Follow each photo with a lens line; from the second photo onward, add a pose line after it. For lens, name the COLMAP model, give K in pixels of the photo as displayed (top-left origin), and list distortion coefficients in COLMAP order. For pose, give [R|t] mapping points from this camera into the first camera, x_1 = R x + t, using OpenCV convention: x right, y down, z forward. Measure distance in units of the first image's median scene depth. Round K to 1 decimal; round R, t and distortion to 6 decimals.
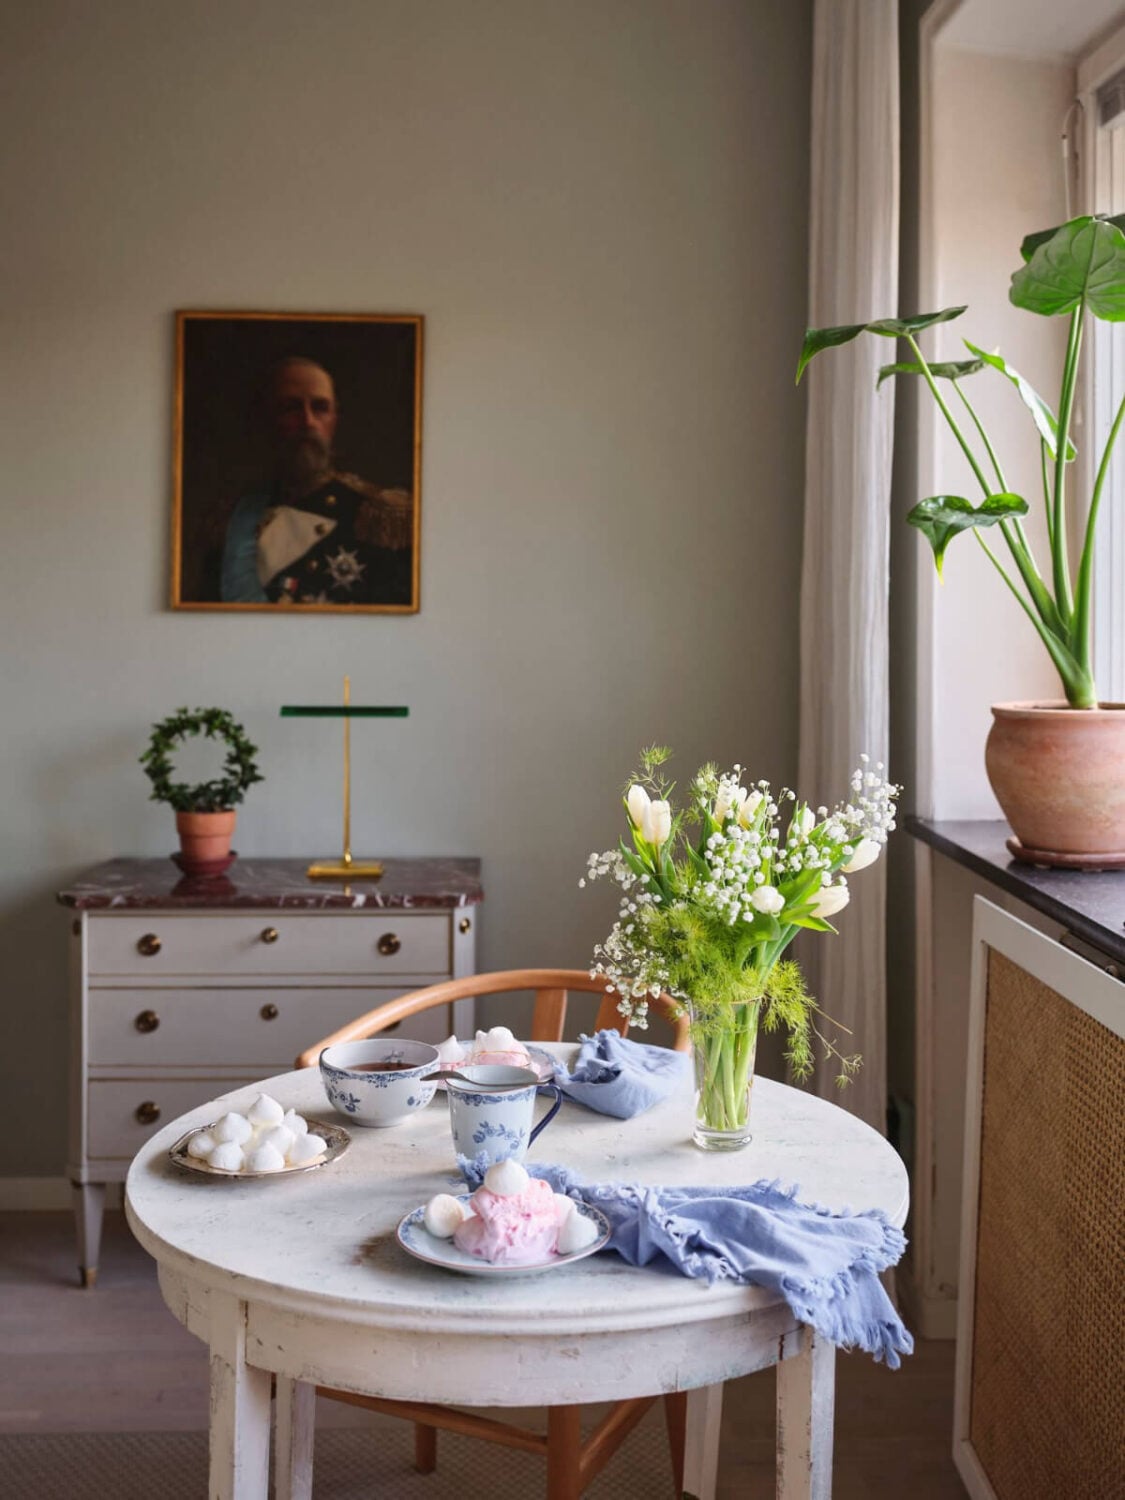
lens RADIAL K [[1601.0, 0, 609.4], [0, 1601.0, 618.0], [0, 0, 1]] dist [0.001757, 0.000000]
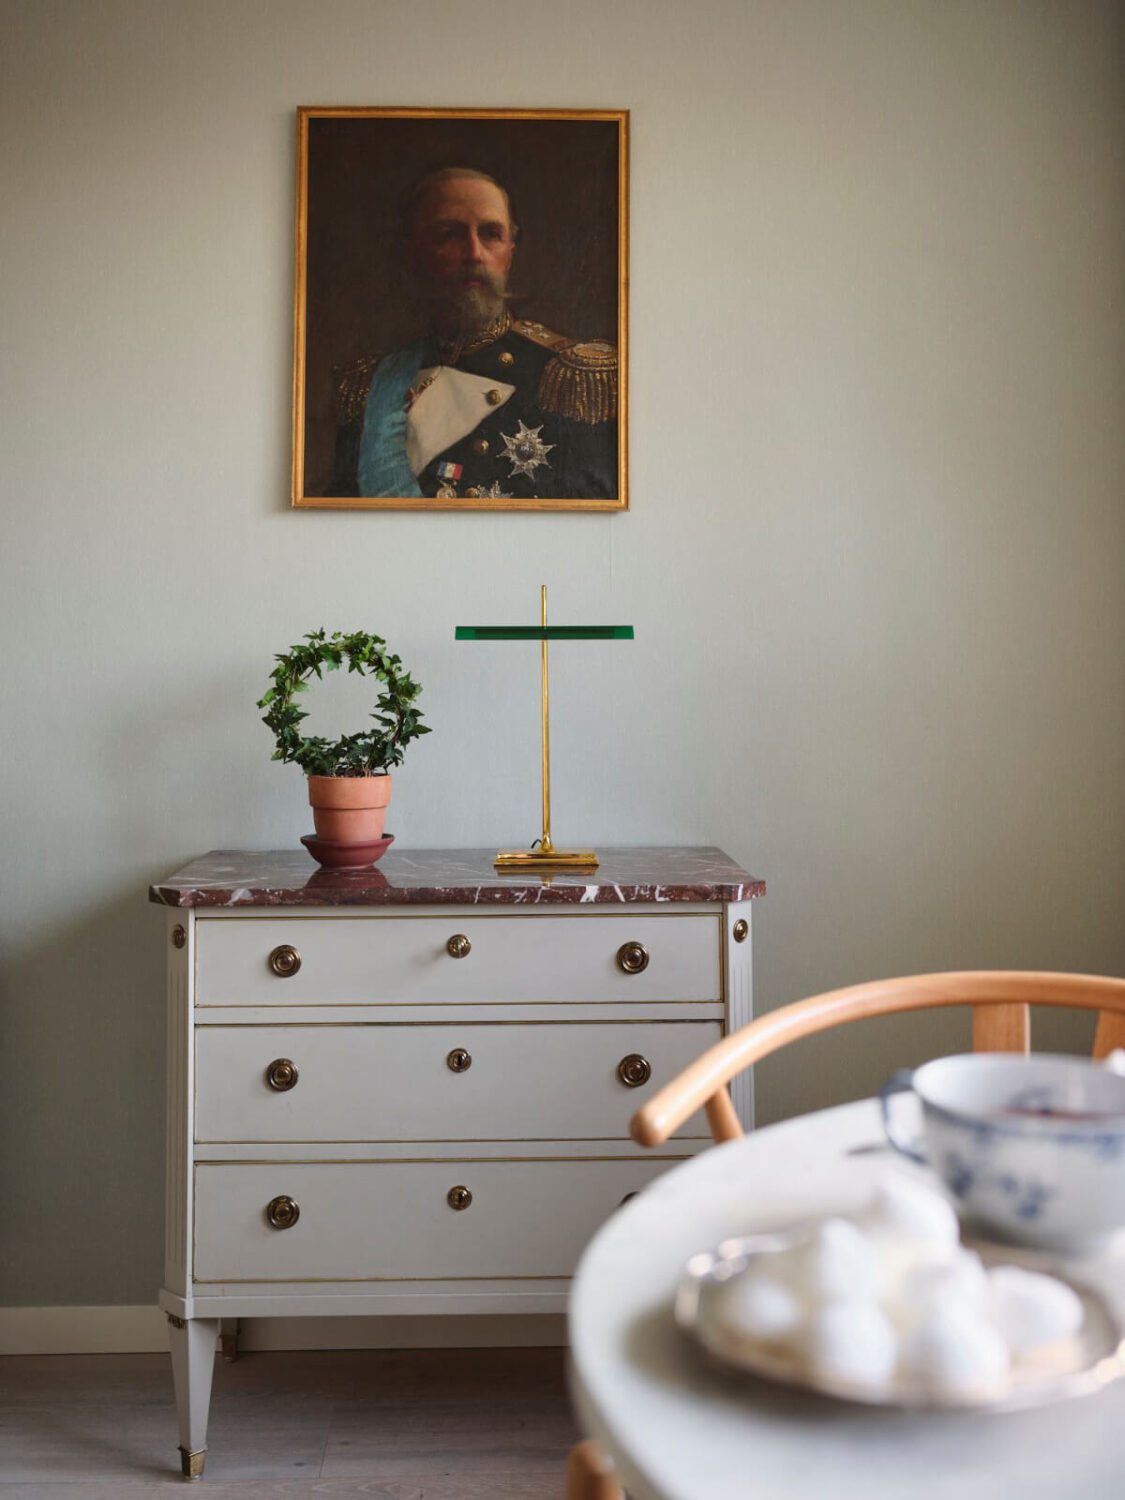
lens RADIAL K [[1601.0, 0, 557.5], [0, 1601.0, 589.9], [0, 0, 1]] dist [0.001757, 0.000000]
pose [[0.999721, -0.012490, -0.020064, -0.144399], [0.011135, 0.997740, -0.066265, 0.086156], [0.020847, 0.066023, 0.997600, 0.287980]]
